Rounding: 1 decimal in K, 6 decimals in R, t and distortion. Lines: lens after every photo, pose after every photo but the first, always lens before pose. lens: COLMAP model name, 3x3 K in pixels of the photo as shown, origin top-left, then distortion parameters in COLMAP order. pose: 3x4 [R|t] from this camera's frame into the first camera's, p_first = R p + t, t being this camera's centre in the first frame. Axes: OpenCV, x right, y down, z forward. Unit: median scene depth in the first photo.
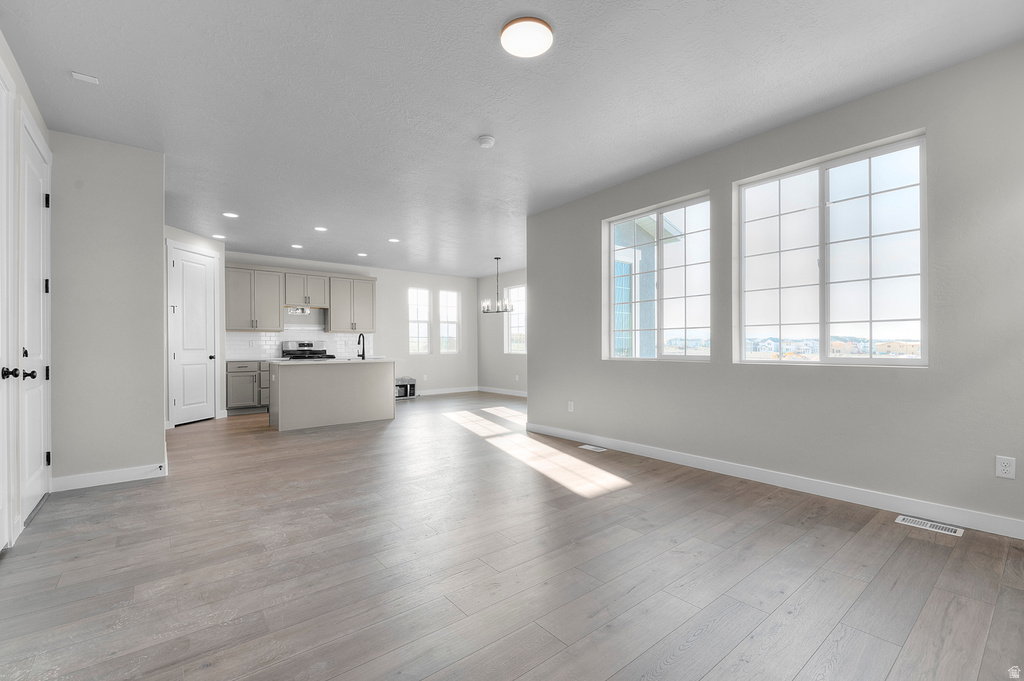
lens RADIAL K [[441.4, 0, 512.9], [0, 441.4, 347.5], [0, 0, 1]] dist [0.002437, -0.000403]
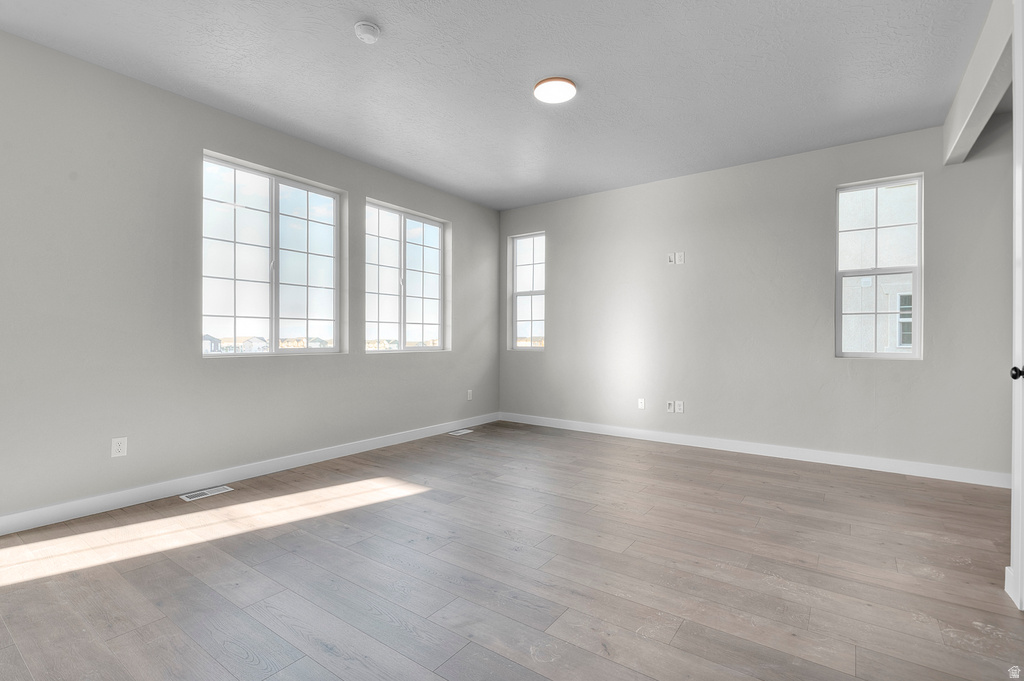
lens RADIAL K [[475.1, 0, 512.0], [0, 475.1, 340.5], [0, 0, 1]] dist [0.000760, -0.000063]
pose [[-0.263456, -0.000725, 0.964671, -0.848971], [0.003942, 0.999991, 0.001828, 0.001399], [-0.964663, 0.004284, -0.263450, 1.016234]]
